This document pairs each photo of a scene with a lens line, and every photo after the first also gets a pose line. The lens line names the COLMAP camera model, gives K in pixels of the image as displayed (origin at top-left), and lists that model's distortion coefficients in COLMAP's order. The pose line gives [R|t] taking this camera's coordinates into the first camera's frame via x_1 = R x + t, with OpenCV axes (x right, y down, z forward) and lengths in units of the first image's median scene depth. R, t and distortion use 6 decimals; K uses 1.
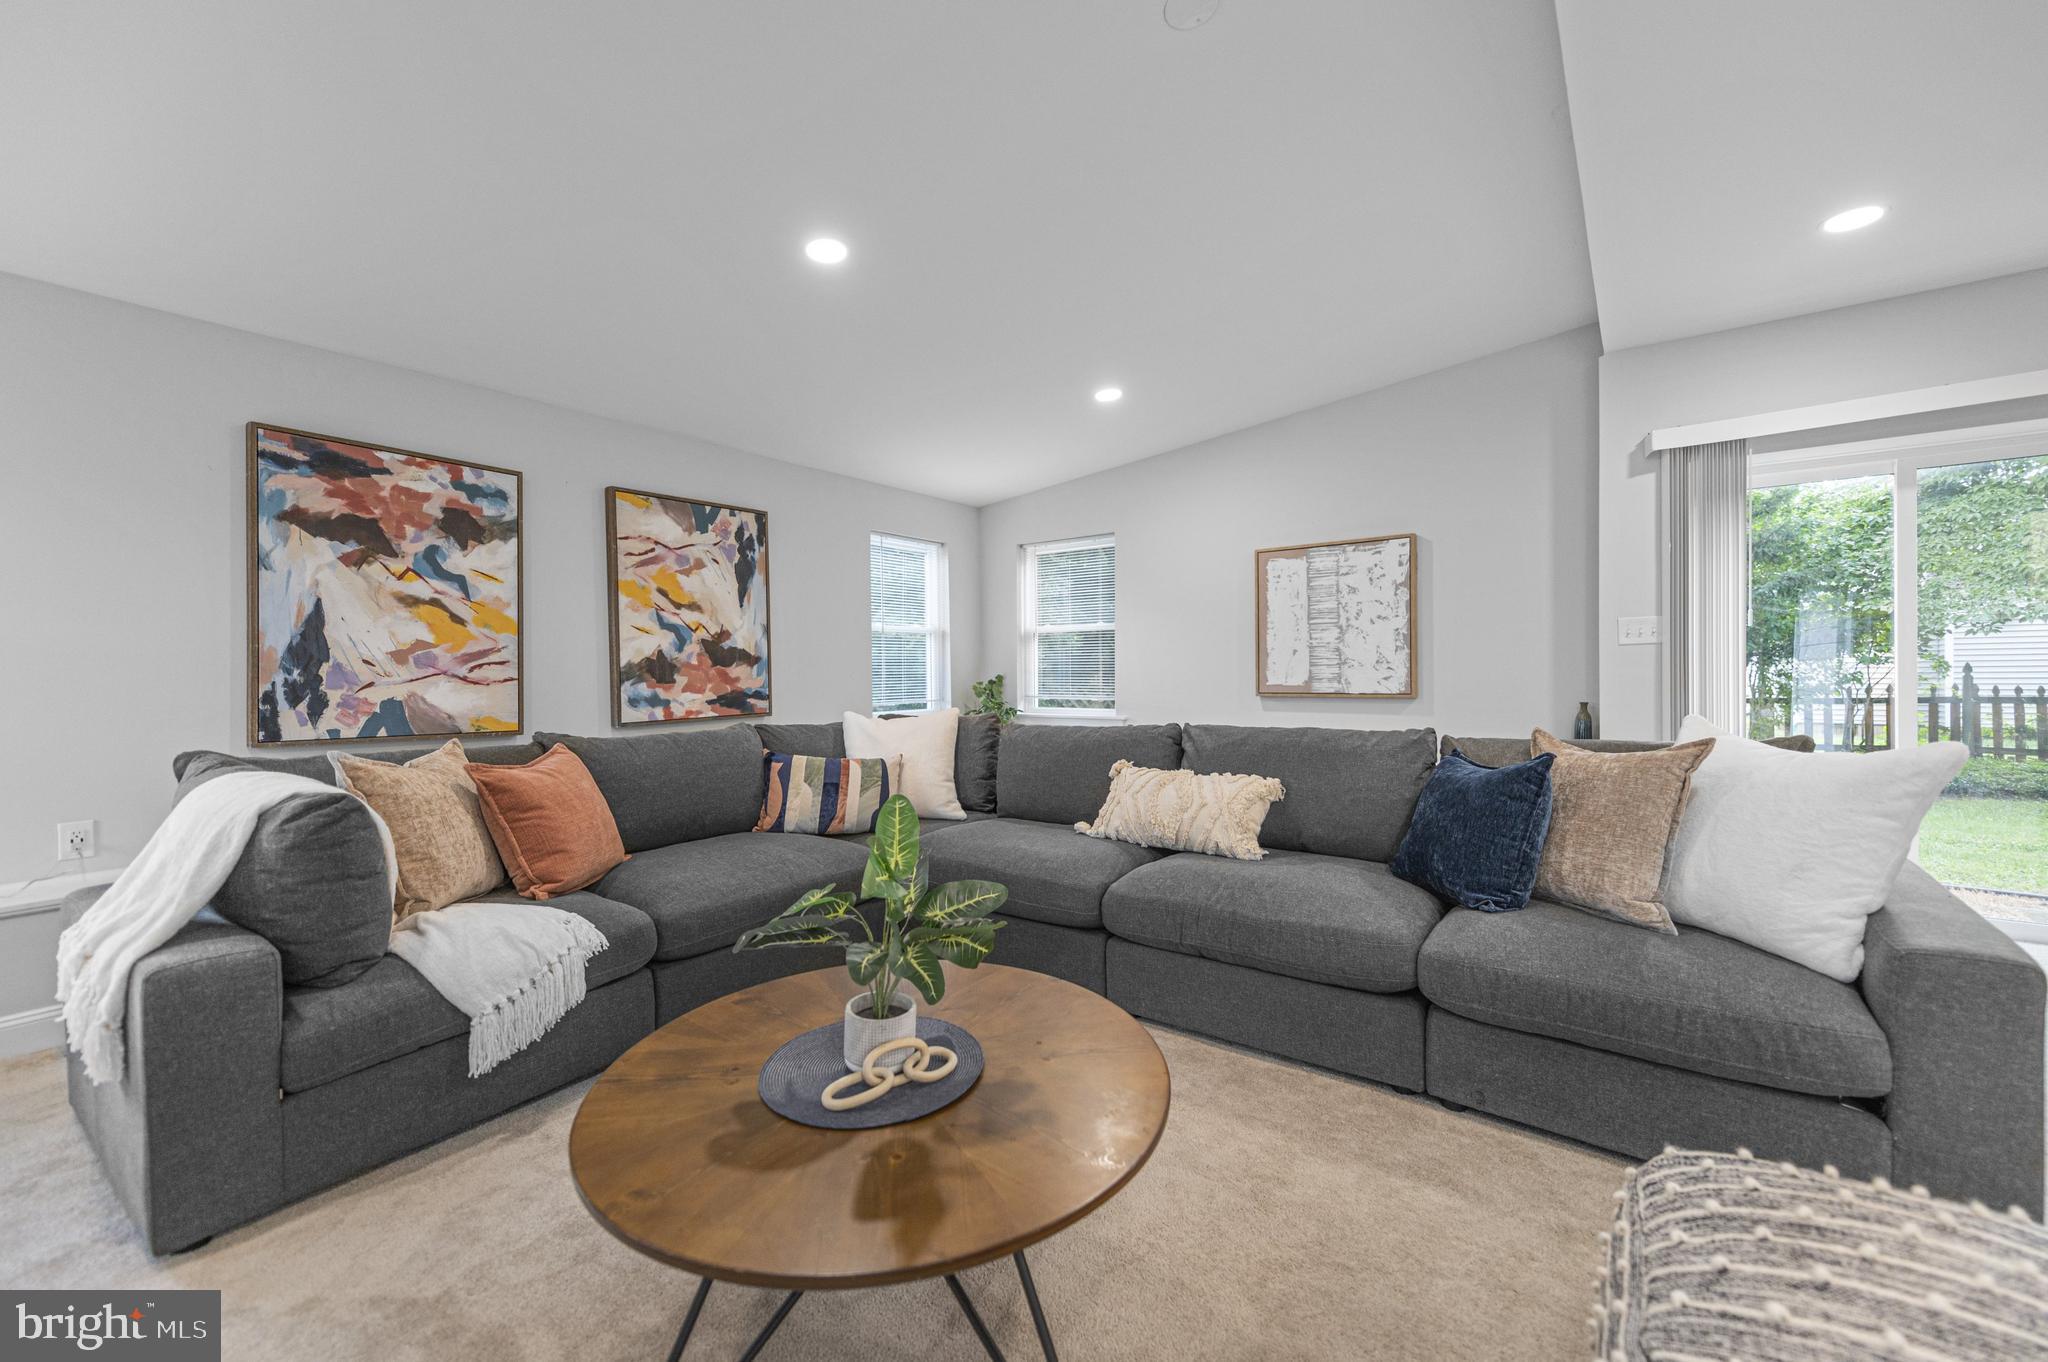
lens RADIAL K [[804.8, 0, 1024.7], [0, 804.8, 674.5], [0, 0, 1]] dist [0.008656, -0.000160]
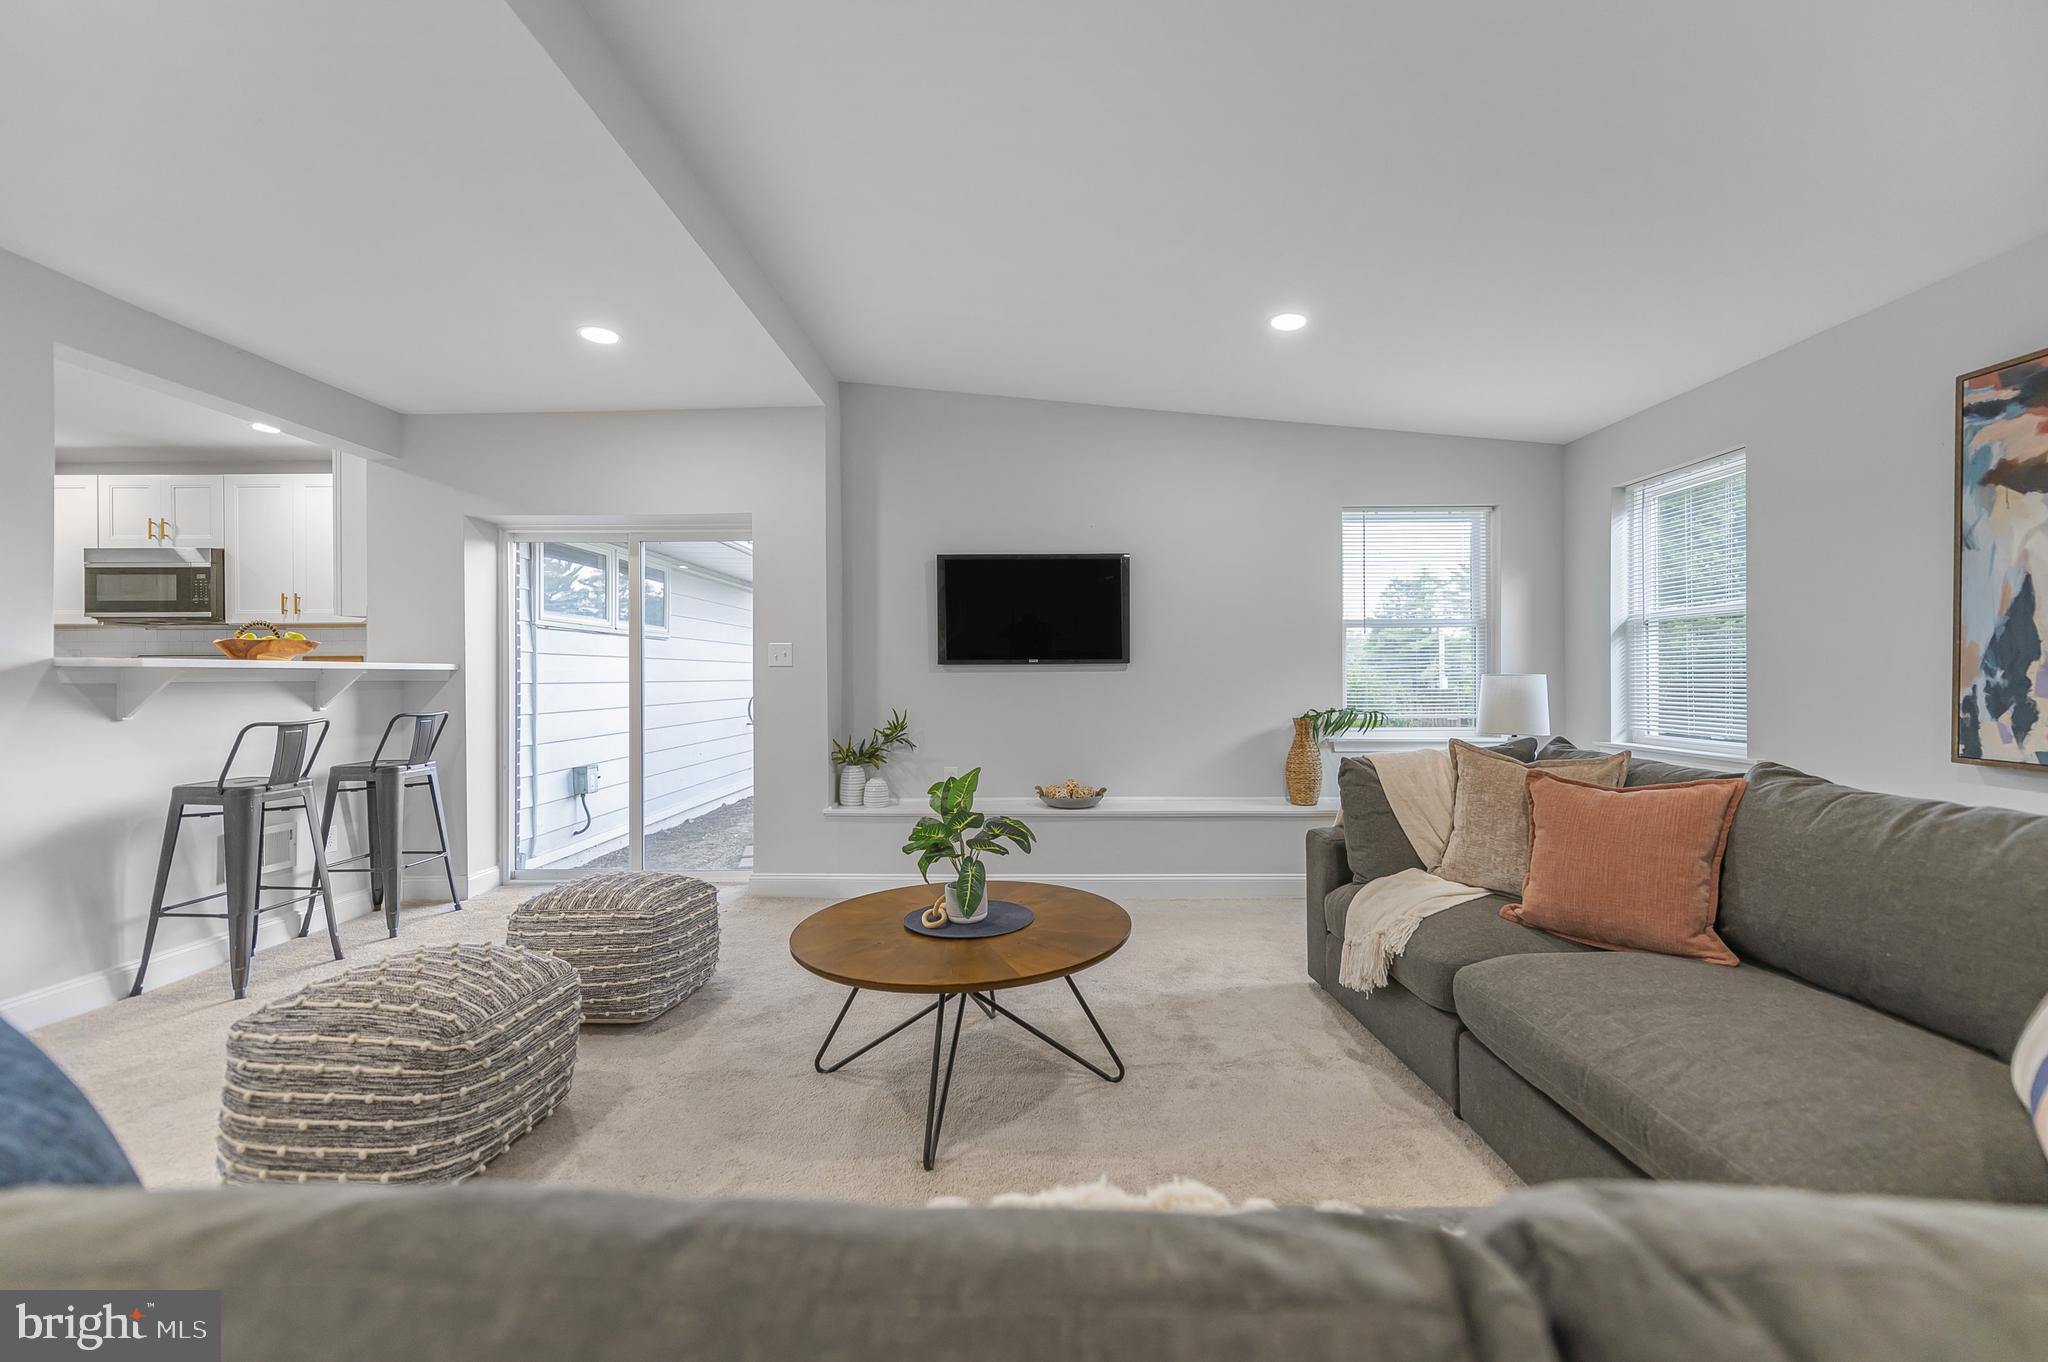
lens RADIAL K [[804.8, 0, 1011.8], [0, 804.8, 677.8], [0, 0, 1]] dist [0.008656, -0.000160]
pose [[-0.825100, 0.008740, -0.564918, 0.316592], [0.002339, 0.999925, 0.012054, -0.009792], [0.564981, 0.008625, -0.825059, 1.056385]]
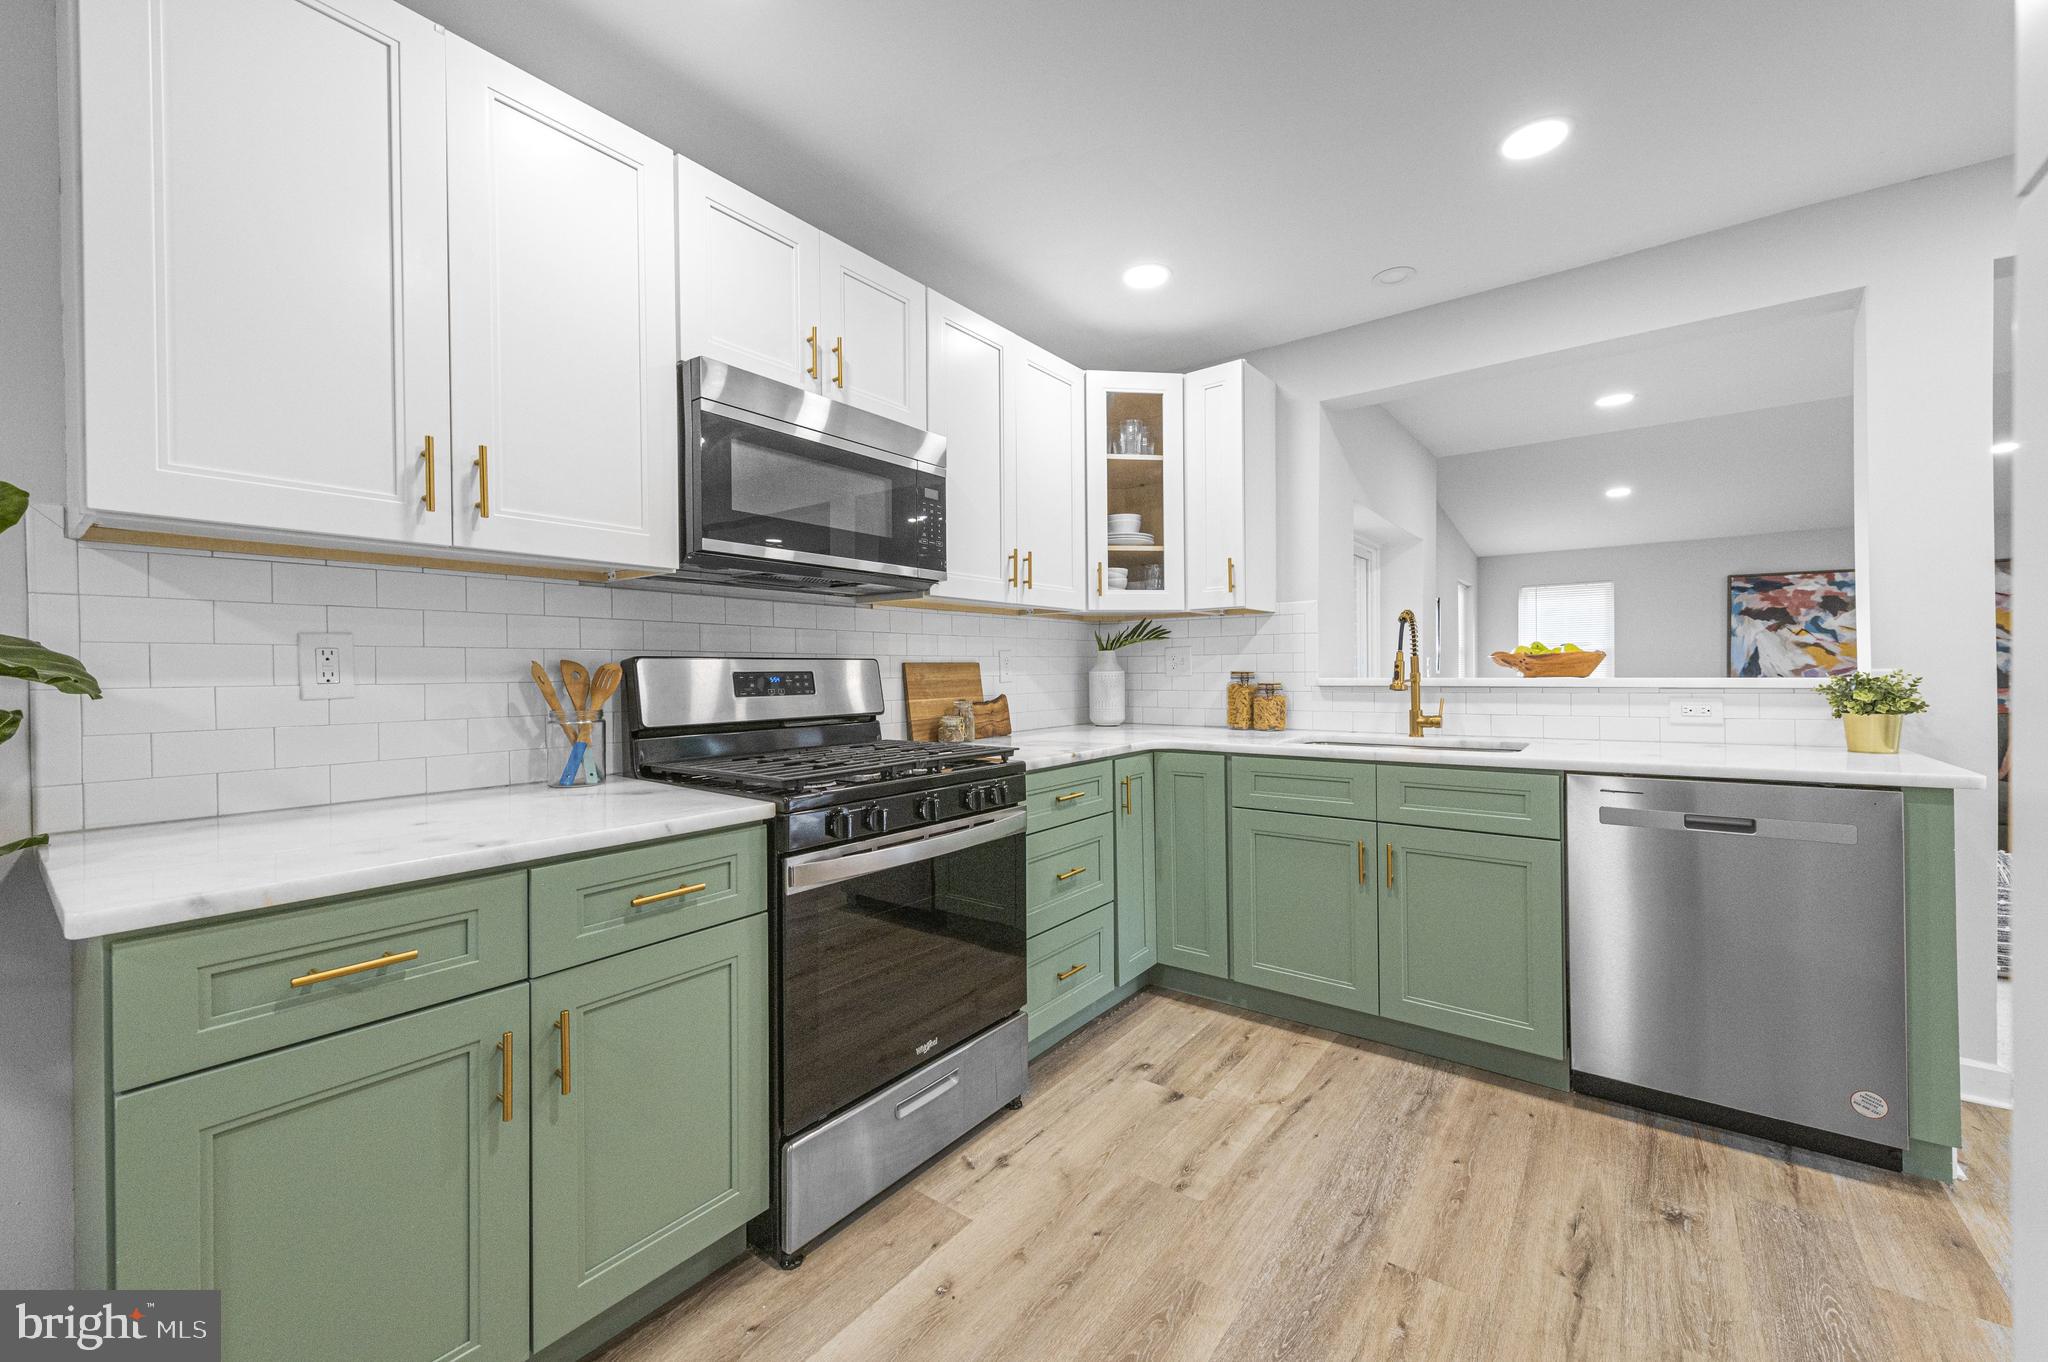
lens RADIAL K [[804.8, 0, 1023.7], [0, 804.8, 677.0], [0, 0, 1]] dist [0.008656, -0.000160]
pose [[-0.033604, 0.006894, -0.999411, 1.405172], [0.001247, 0.999976, 0.006855, -0.027151], [0.999434, -0.001016, -0.033612, -0.933131]]
